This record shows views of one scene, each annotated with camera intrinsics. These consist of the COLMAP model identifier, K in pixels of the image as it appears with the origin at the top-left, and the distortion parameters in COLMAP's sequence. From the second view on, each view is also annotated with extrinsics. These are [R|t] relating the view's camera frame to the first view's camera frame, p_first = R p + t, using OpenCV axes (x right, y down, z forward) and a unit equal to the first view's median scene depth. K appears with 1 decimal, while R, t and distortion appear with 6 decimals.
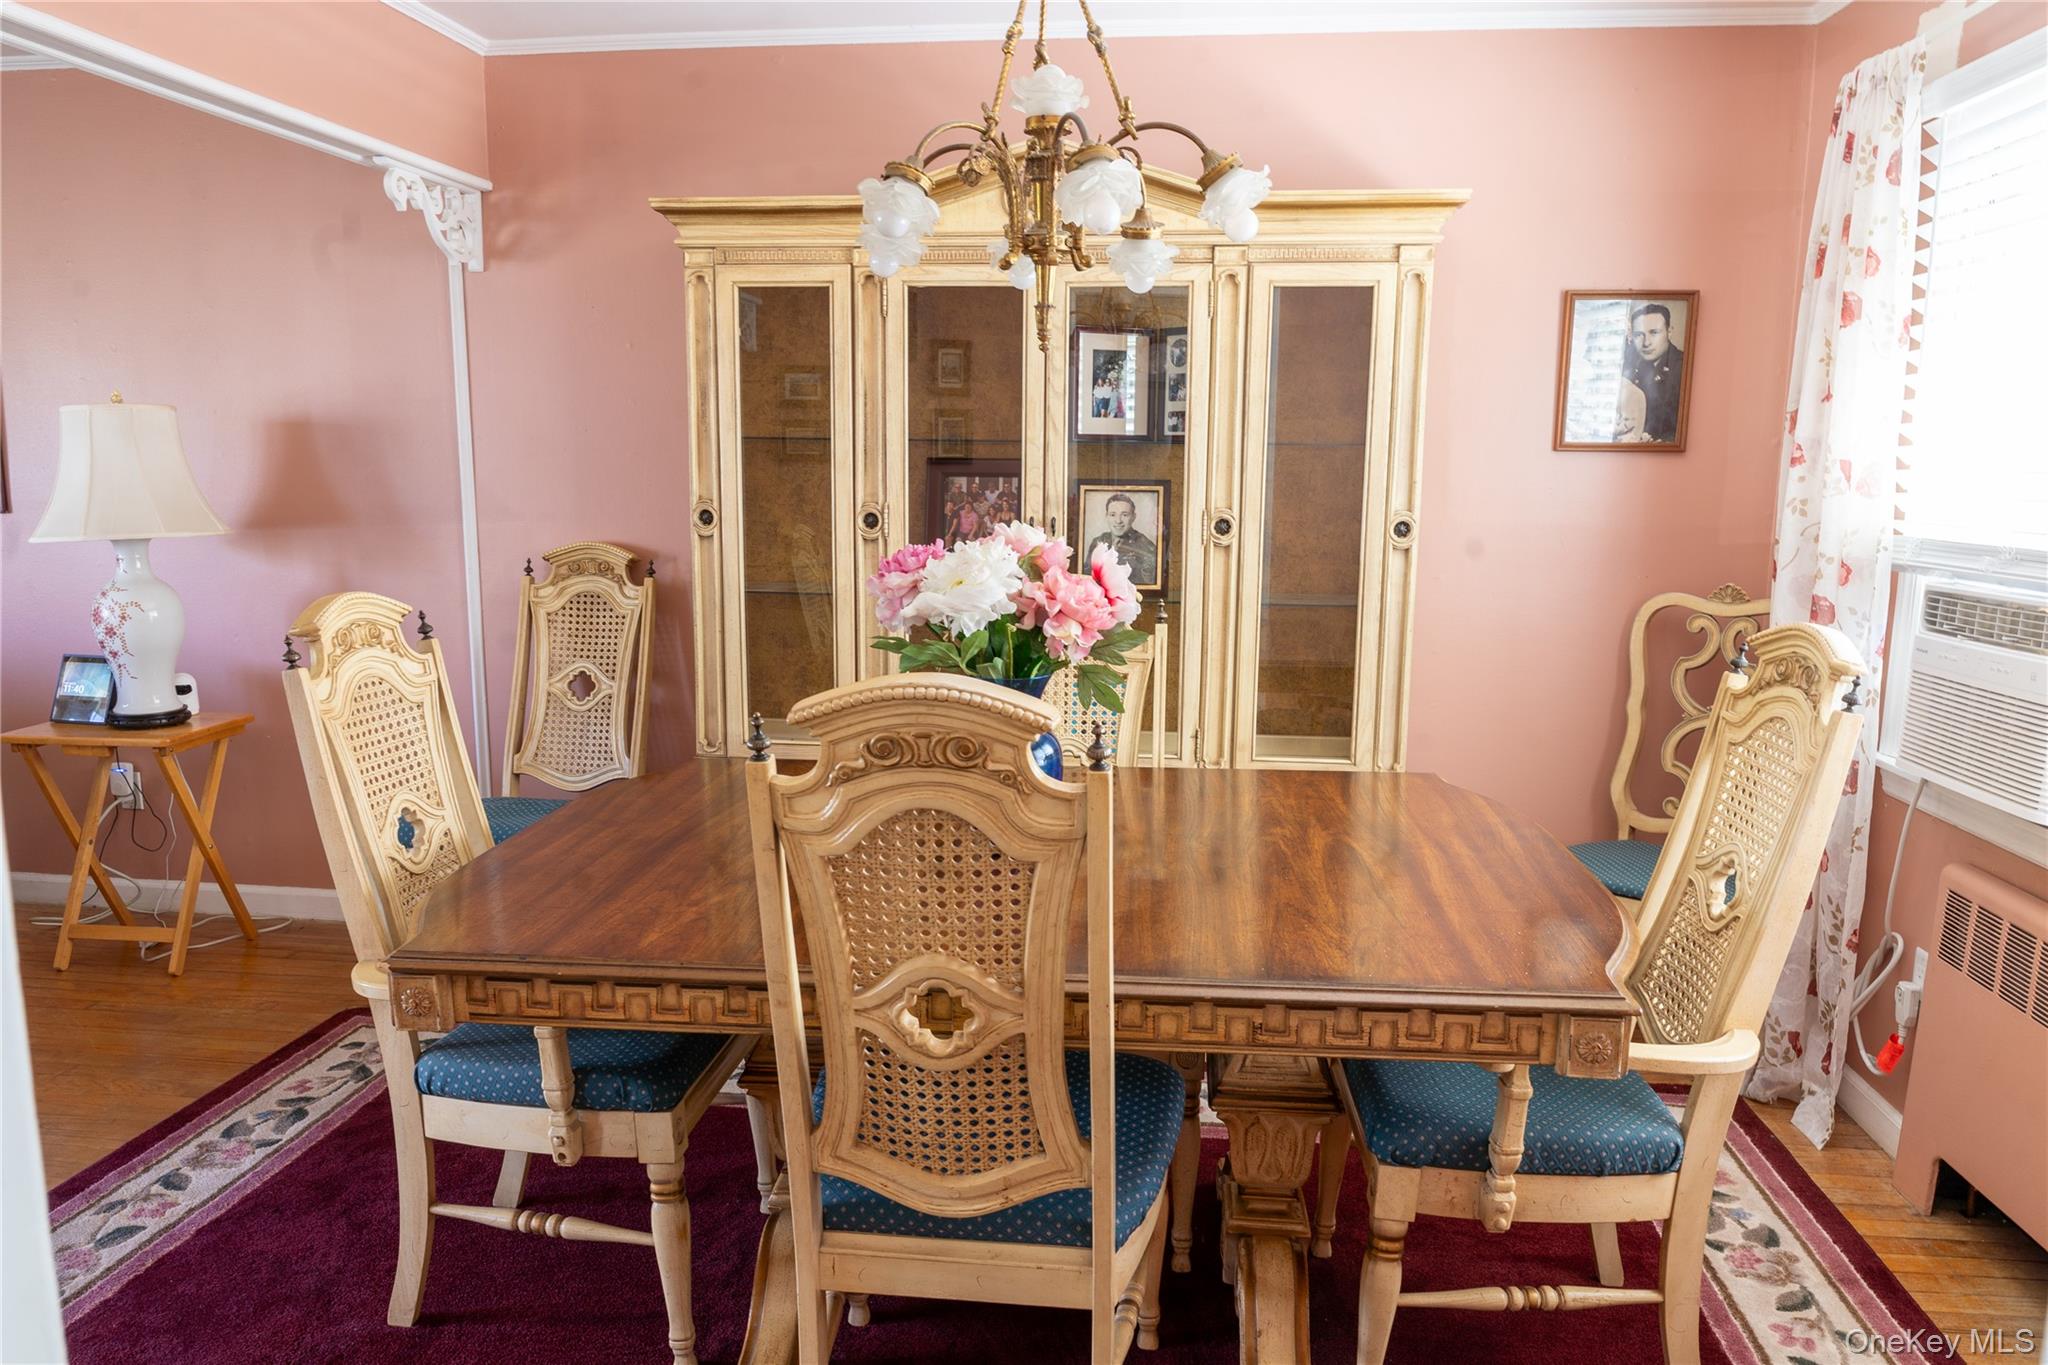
lens RADIAL K [[1387.2, 0, 1024.0], [0, 1387.2, 682.5], [0, 0, 1]] dist [-0.008651, -0.010072]
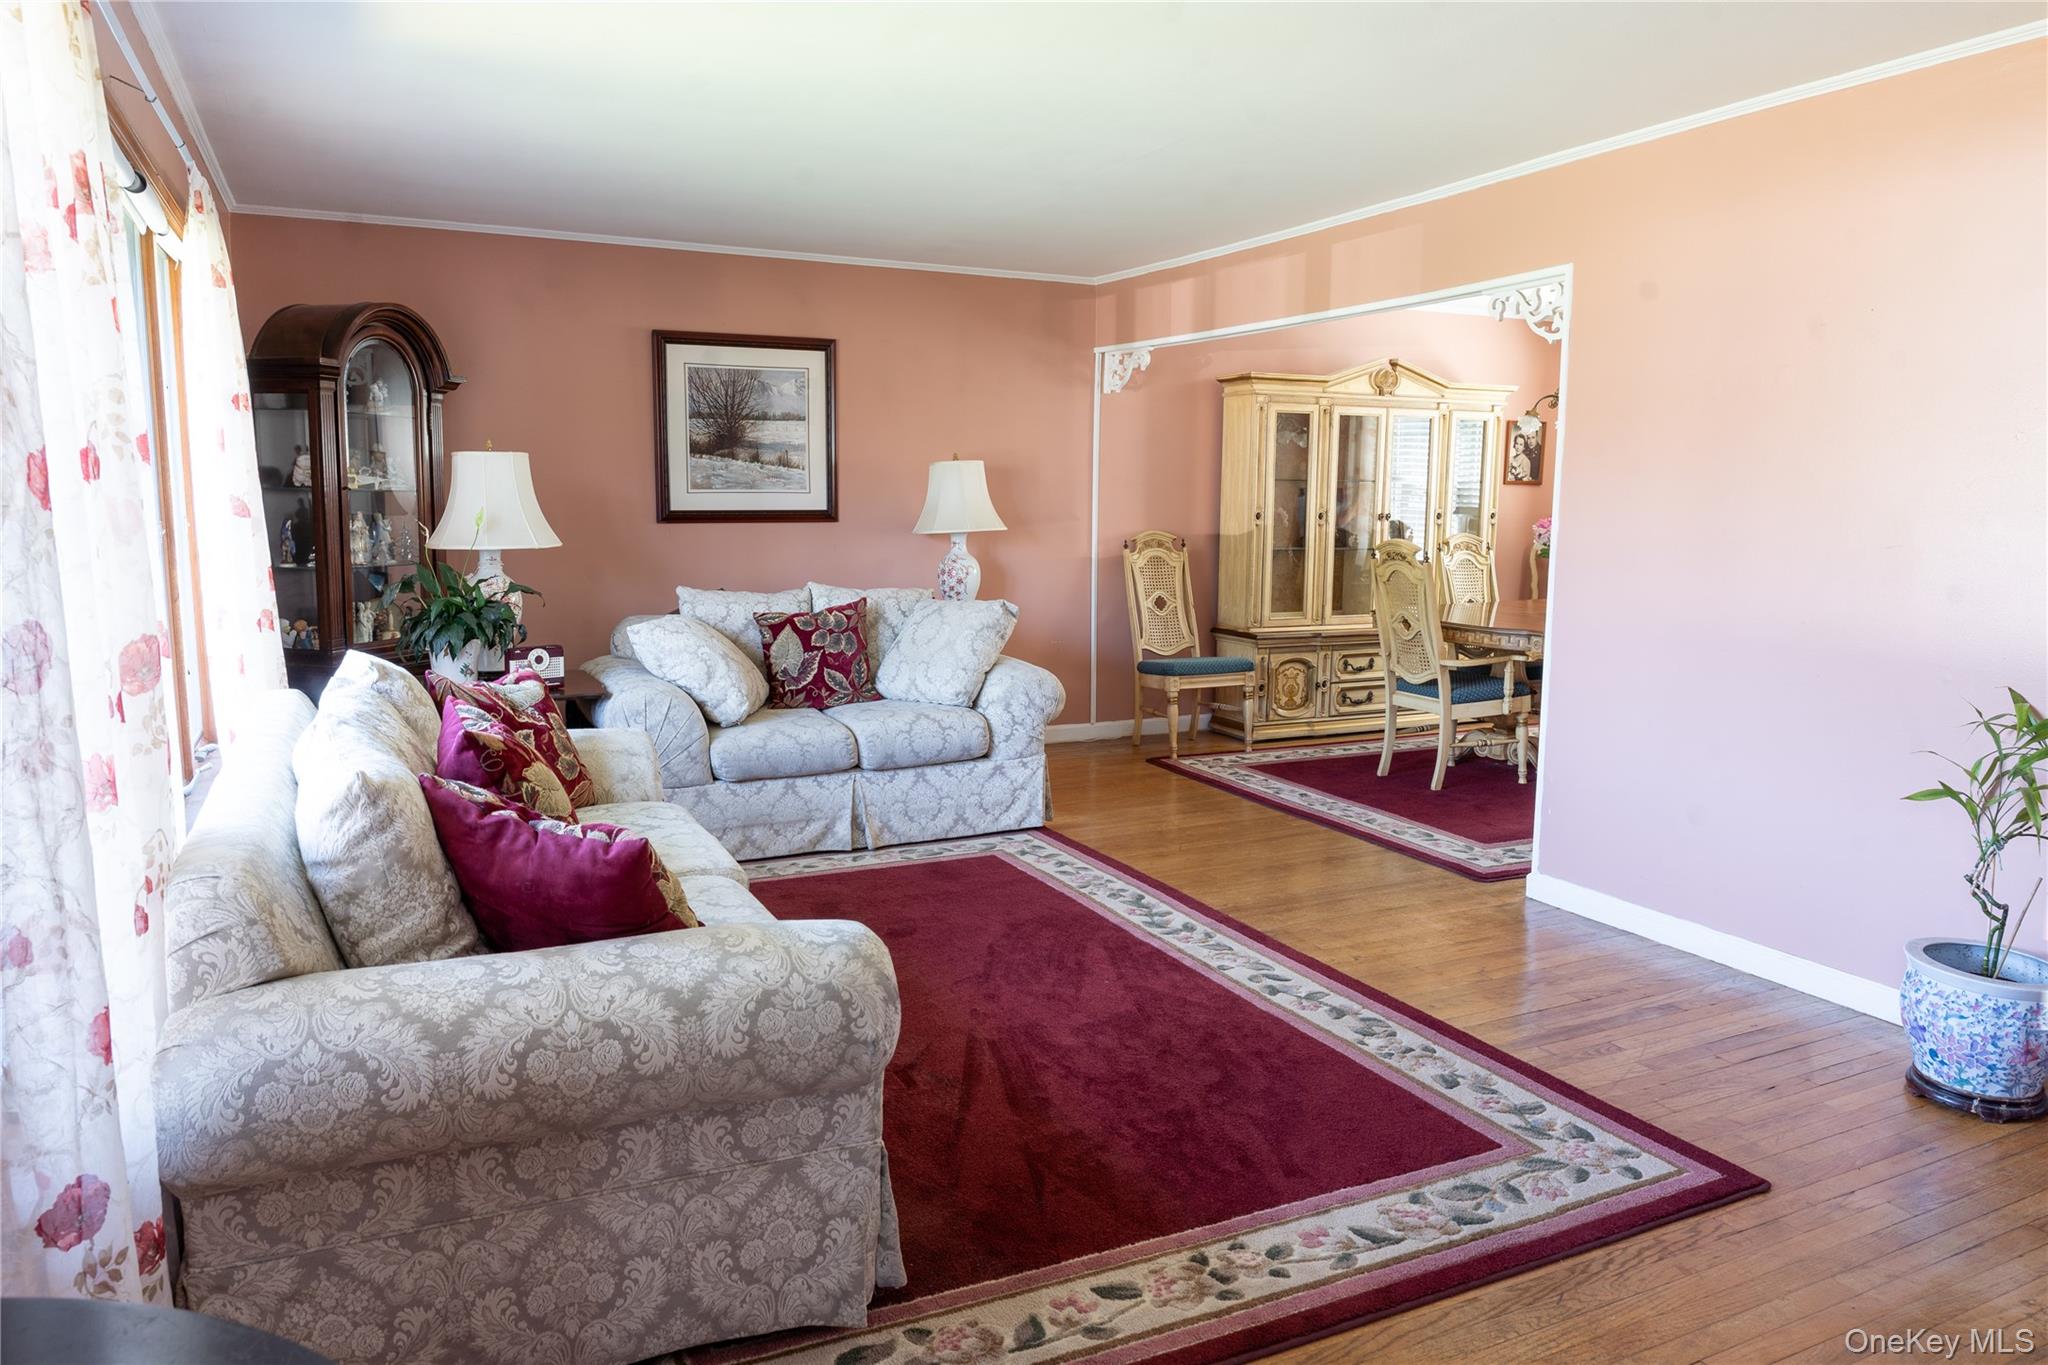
lens RADIAL K [[1387.2, 0, 1024.0], [0, 1387.2, 682.5], [0, 0, 1]] dist [-0.008651, -0.010072]
pose [[0.834122, -0.080435, 0.545683, -1.748228], [0.085977, 0.996178, 0.015416, 0.075085], [-0.544838, 0.034058, 0.837850, -0.606461]]
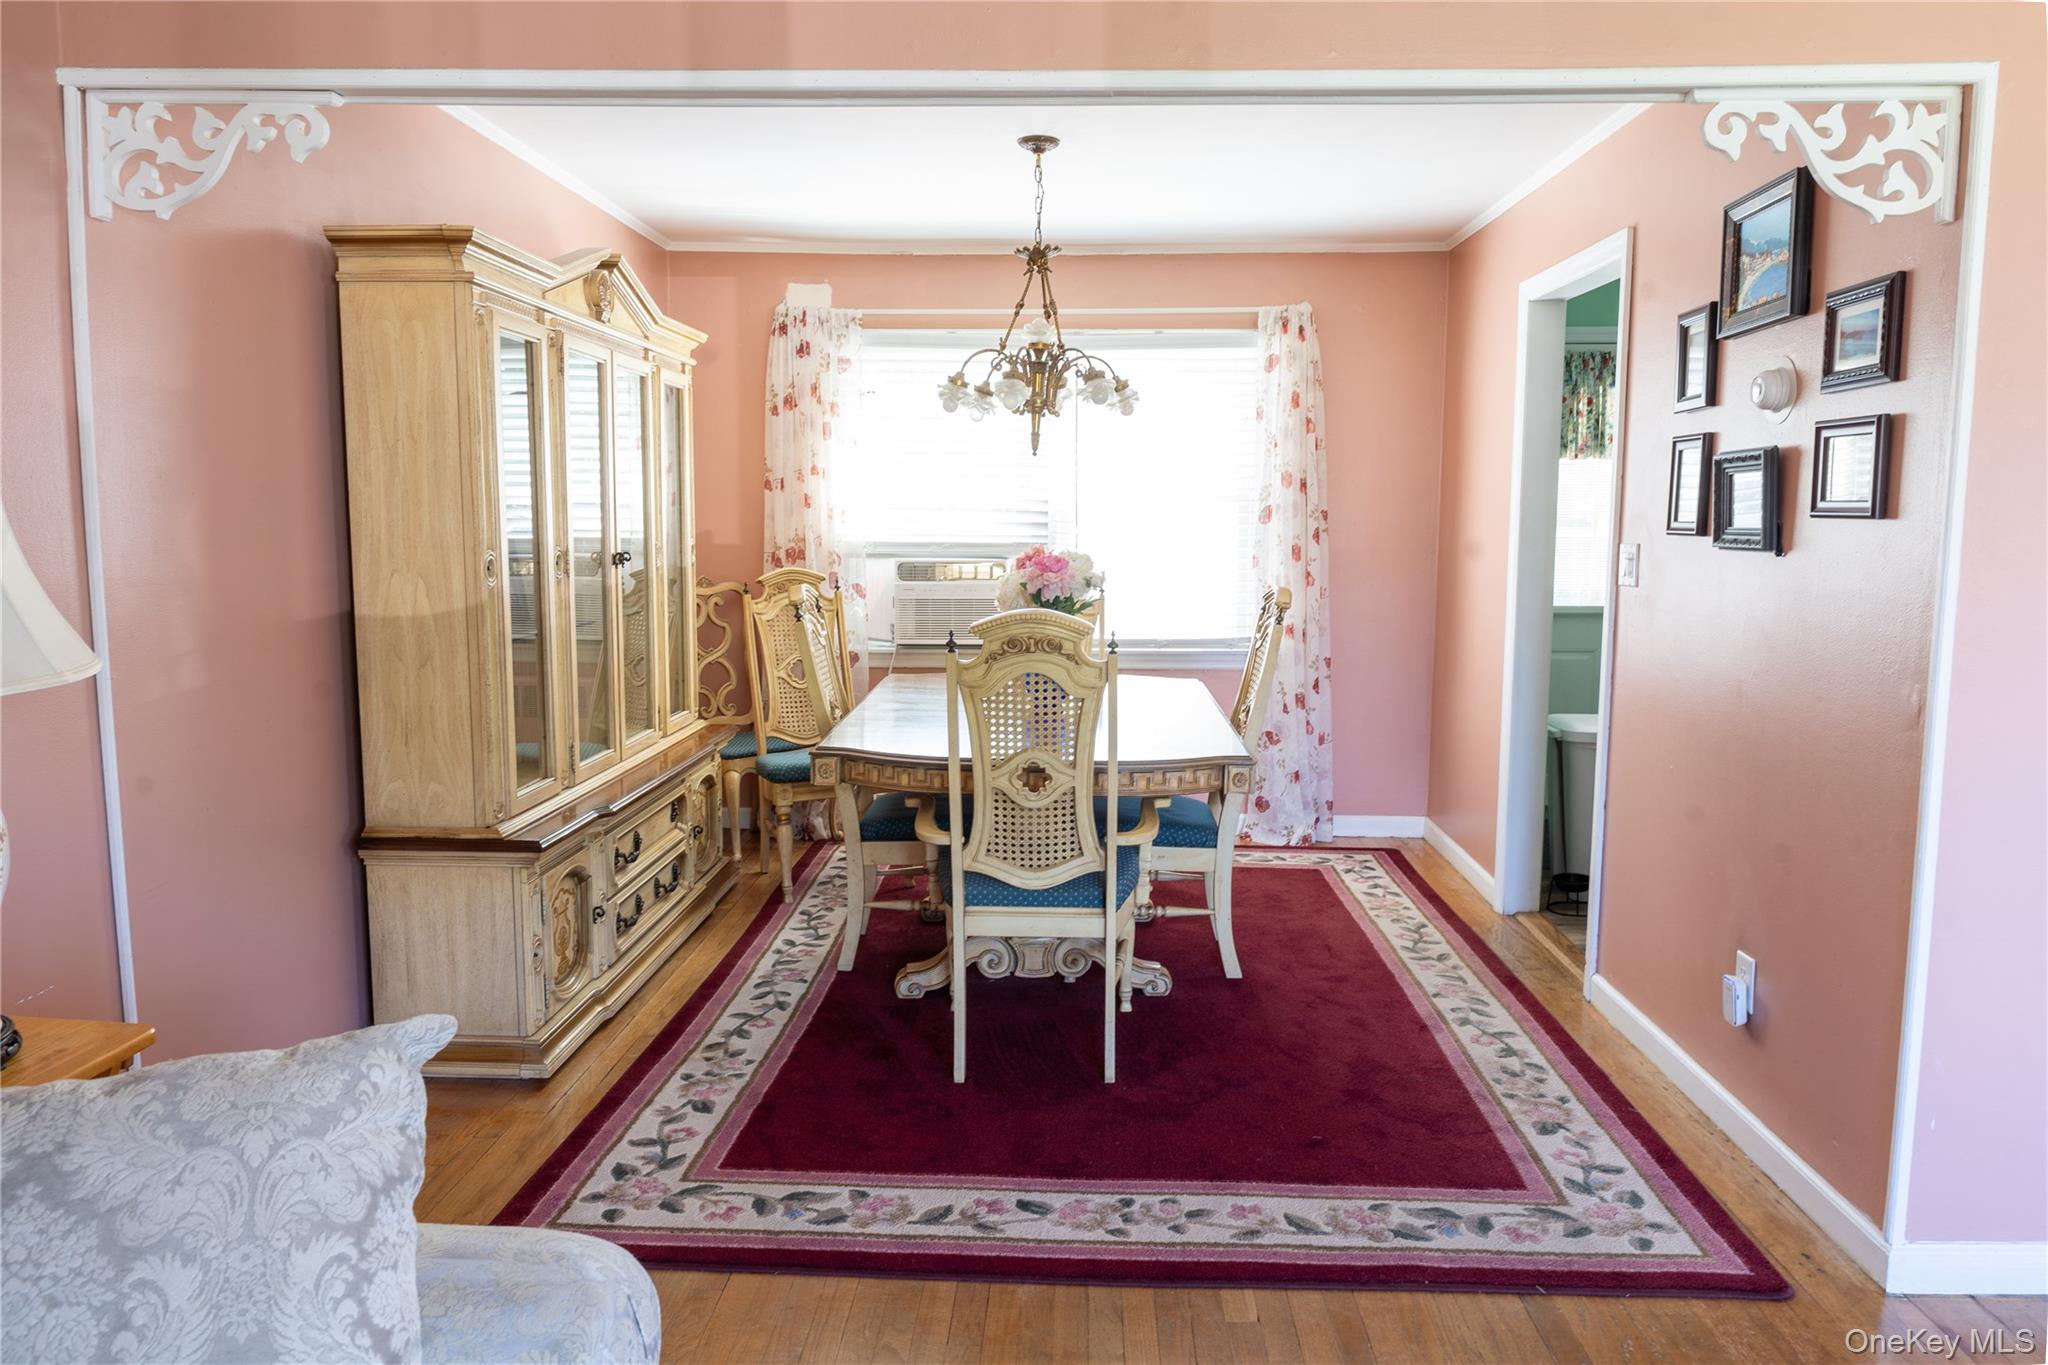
lens RADIAL K [[1408.3, 0, 1055.5], [0, 1408.3, 684.7], [0, 0, 1]] dist [-0.001749, -0.000799]
pose [[-0.093534, -0.130516, 0.987024, -1.228494], [0.145683, 0.978906, 0.143248, -0.123170], [-0.984900, 0.157191, -0.072547, 0.708437]]
